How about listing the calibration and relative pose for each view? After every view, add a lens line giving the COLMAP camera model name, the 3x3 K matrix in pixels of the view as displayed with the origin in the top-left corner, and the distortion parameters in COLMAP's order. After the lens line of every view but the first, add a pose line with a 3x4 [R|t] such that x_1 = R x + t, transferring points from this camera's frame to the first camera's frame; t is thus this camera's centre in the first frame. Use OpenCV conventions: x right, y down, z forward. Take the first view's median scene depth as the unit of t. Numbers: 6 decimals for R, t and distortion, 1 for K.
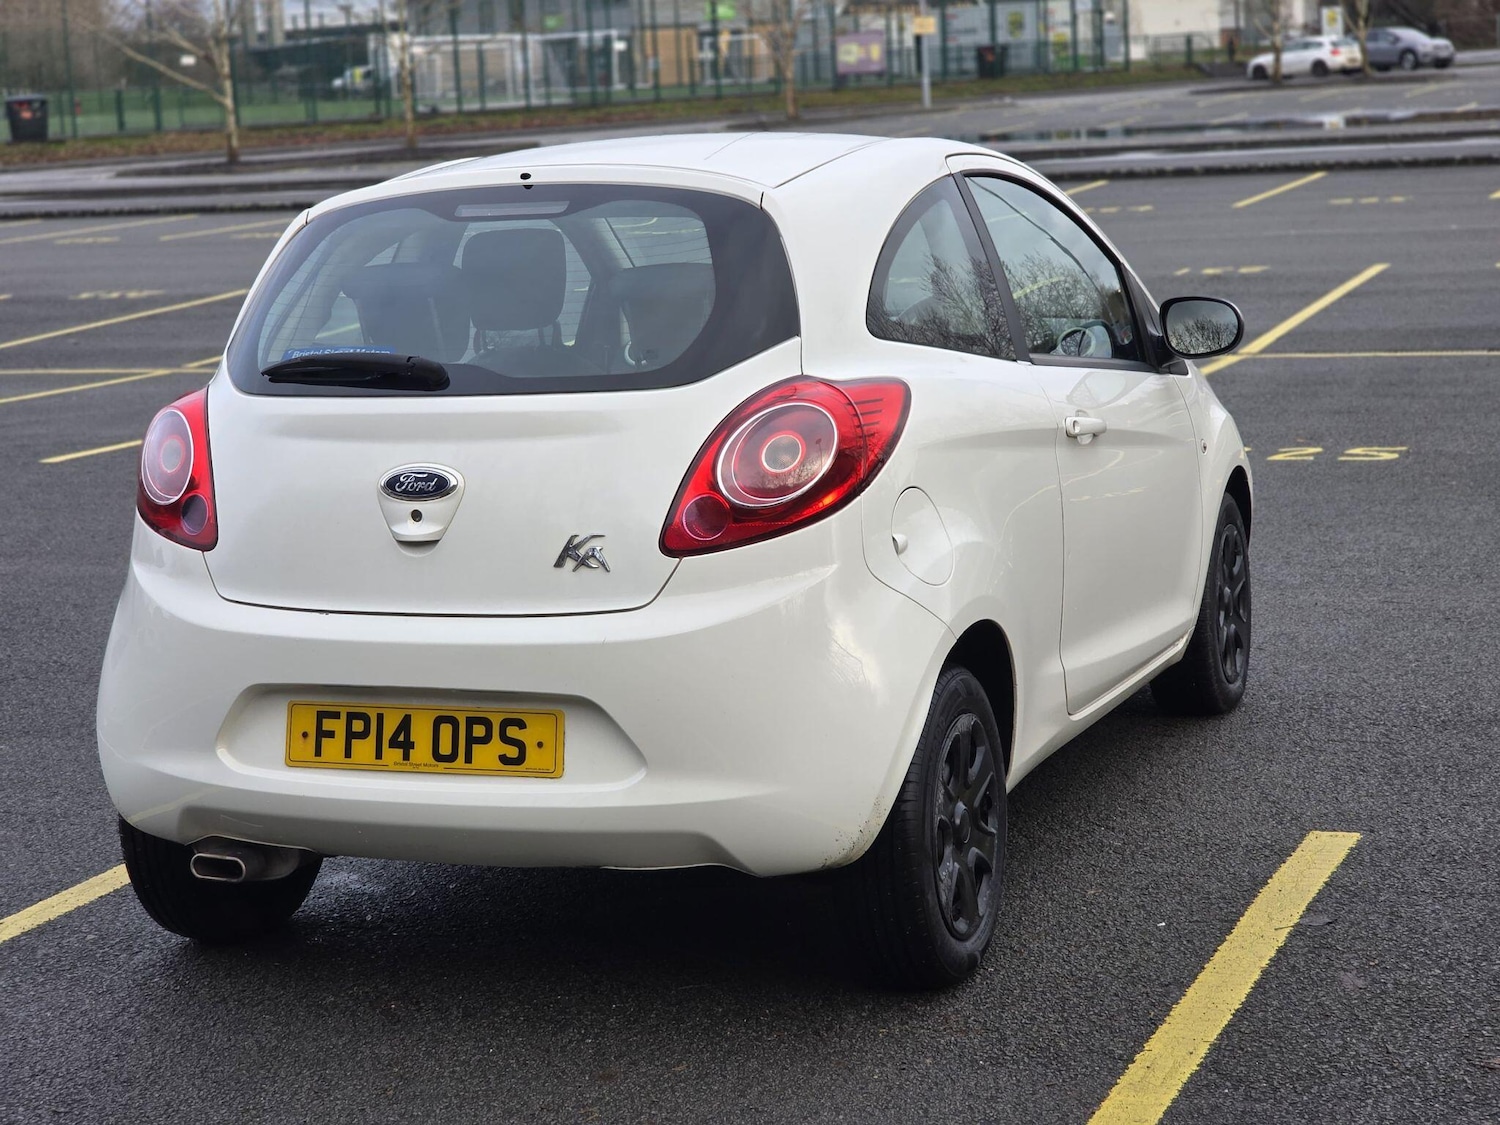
lens RADIAL K [[2812.2, 0, 750.0], [0, 2812.2, 562.5], [0, 0, 1]] dist [-0.089177, 1.138459]
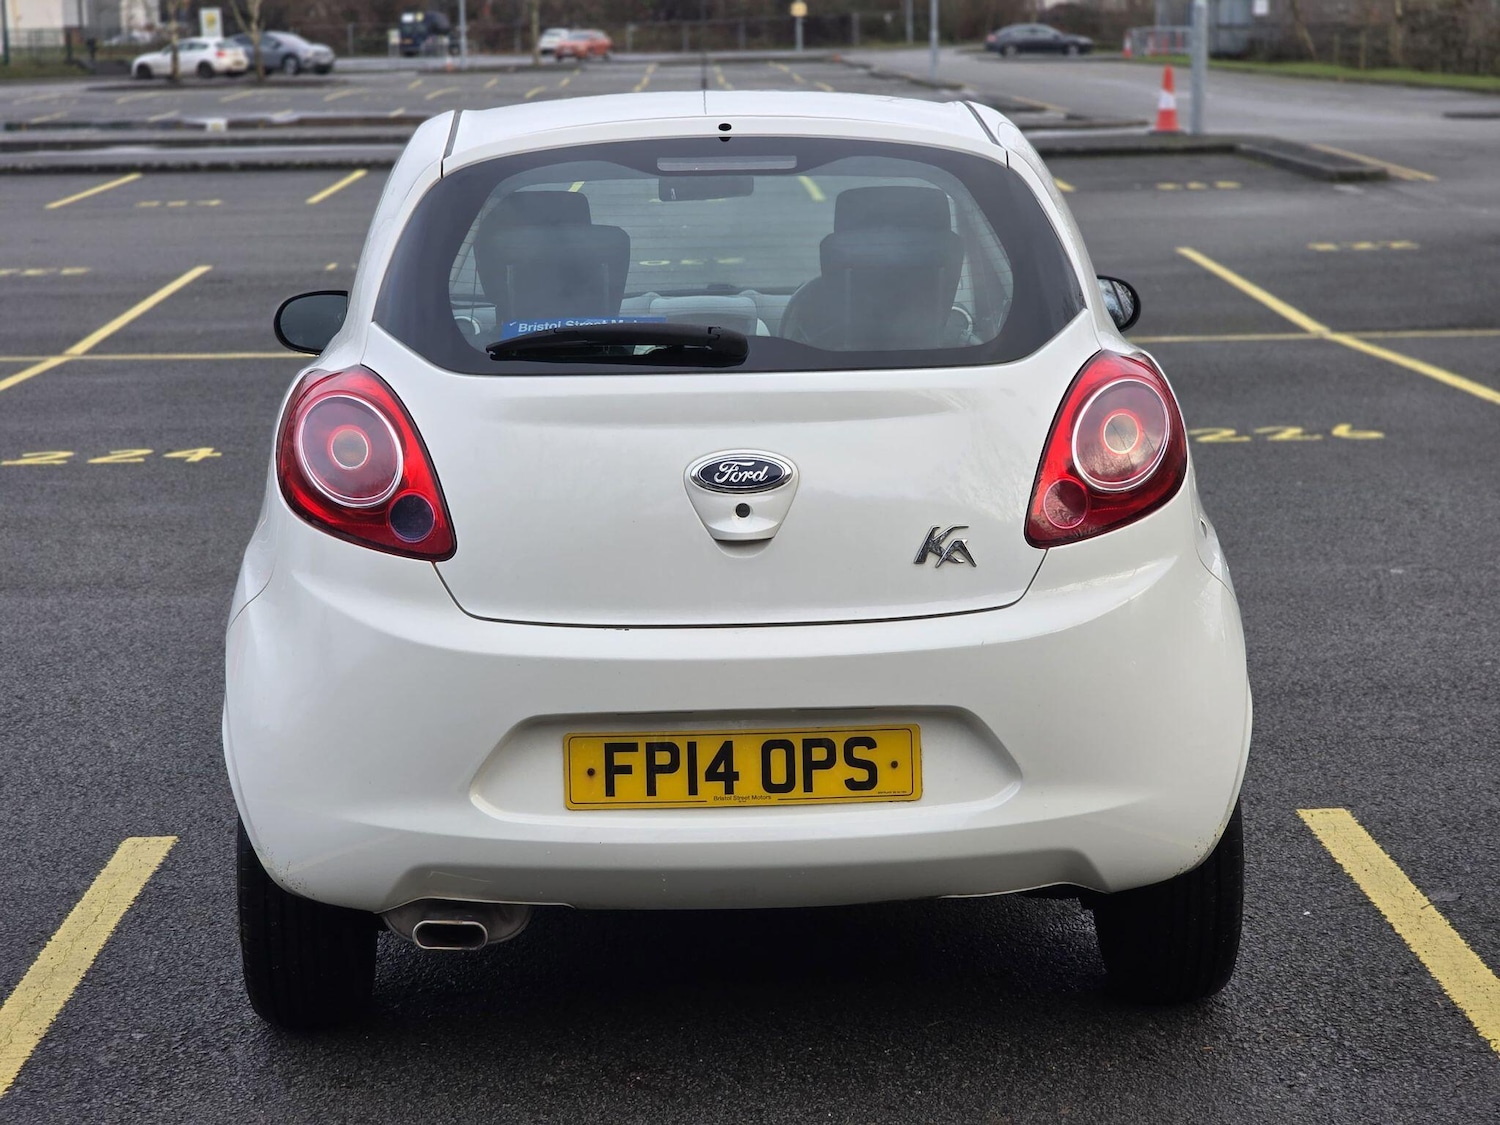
lens RADIAL K [[2877.6, 0, 772.3], [0, 2877.6, 523.7], [0, 0, 1]] dist [-0.371137, 2.864271]
pose [[0.920194, -0.027874, 0.390469, -0.439566], [0.034110, 0.999377, -0.009045, -0.004114], [-0.389974, 0.021642, 0.920572, 0.174036]]
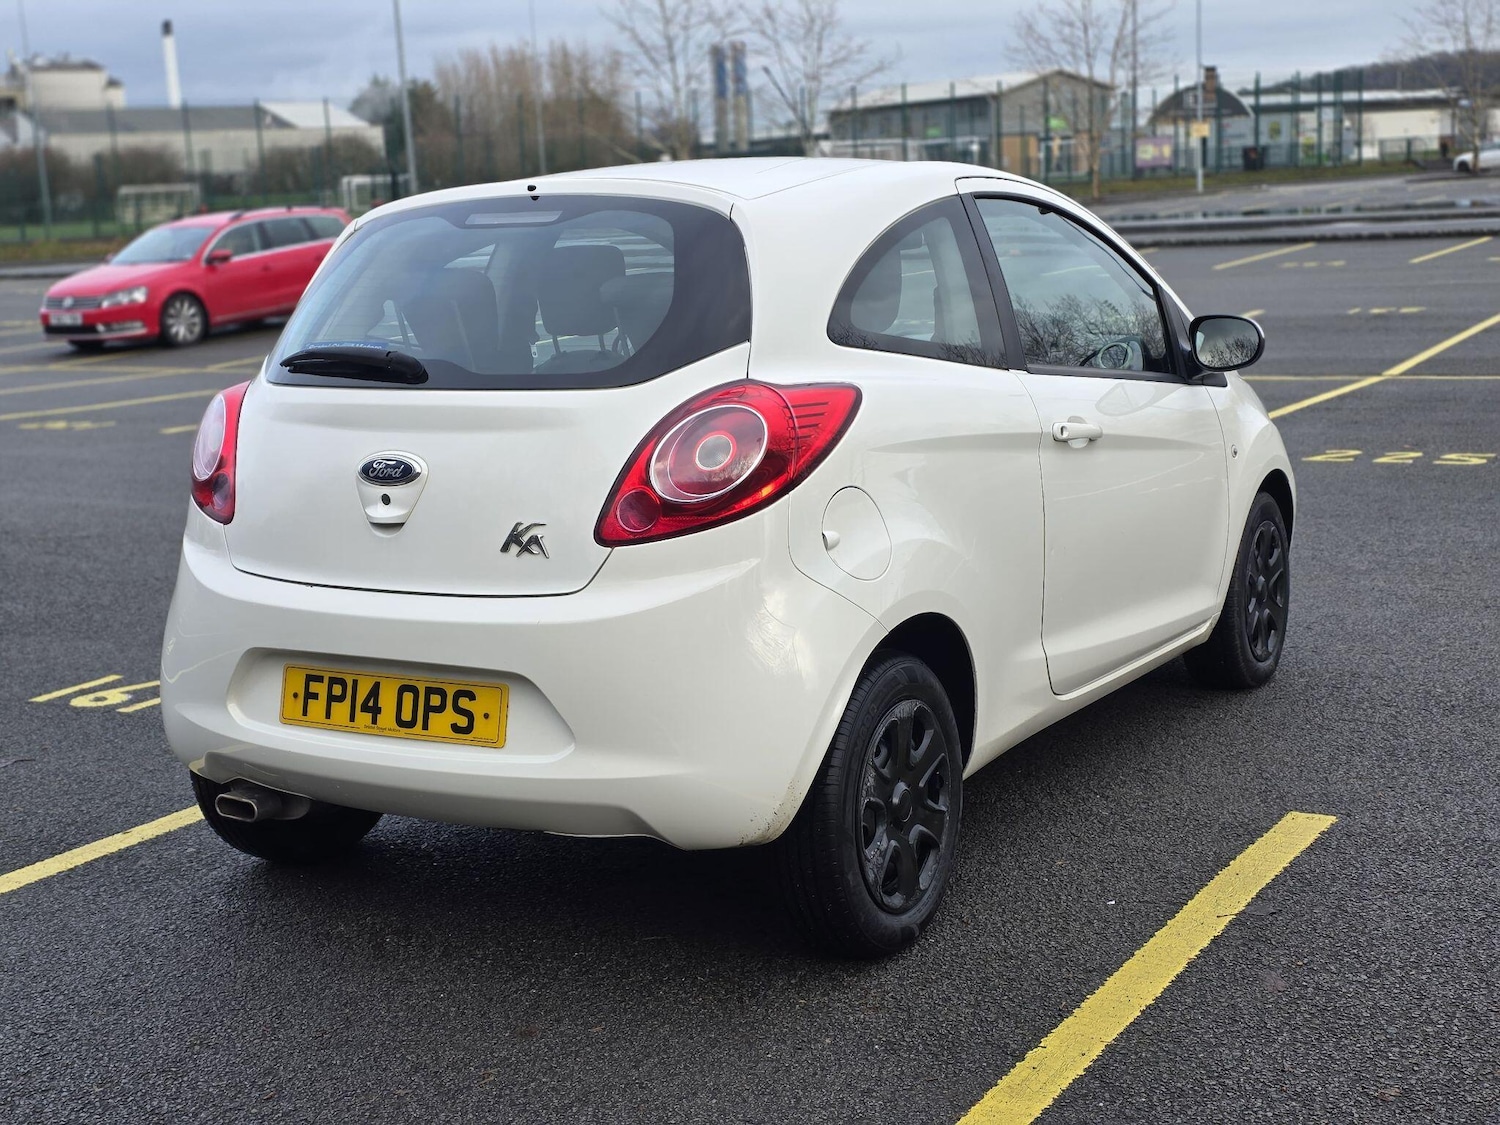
lens RADIAL K [[1977.2, 0, 750.0], [0, 1977.2, 562.5], [0, 0, 1]] dist [0.136691, -0.257103]
pose [[0.987190, 0.035395, -0.155575, 0.134653], [-0.031855, 0.999175, 0.025187, -0.015562], [0.156338, -0.019908, 0.987503, 0.255970]]
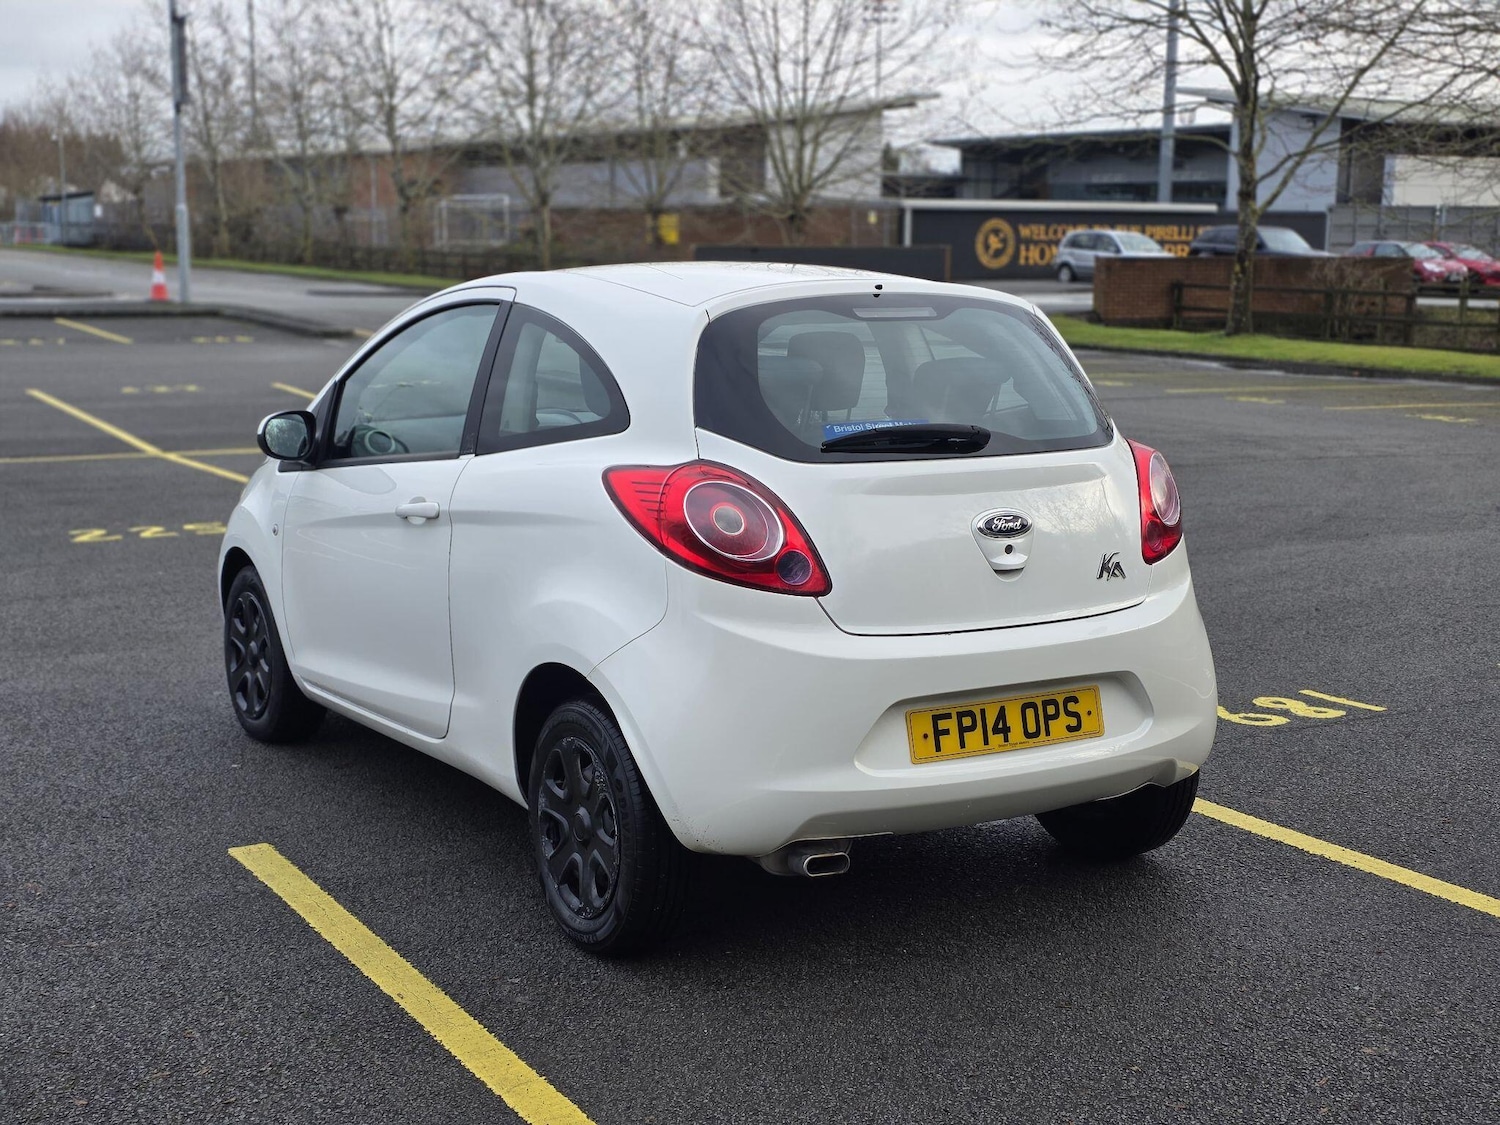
lens RADIAL K [[1953.8, 0, 754.4], [0, 1953.8, 596.7], [0, 0, 1]] dist [0.160618, -0.328778]
pose [[0.620016, -0.080635, 0.780435, -0.855074], [0.089423, 0.995486, 0.031812, -0.032500], [-0.779477, 0.050065, 0.624428, 0.515208]]
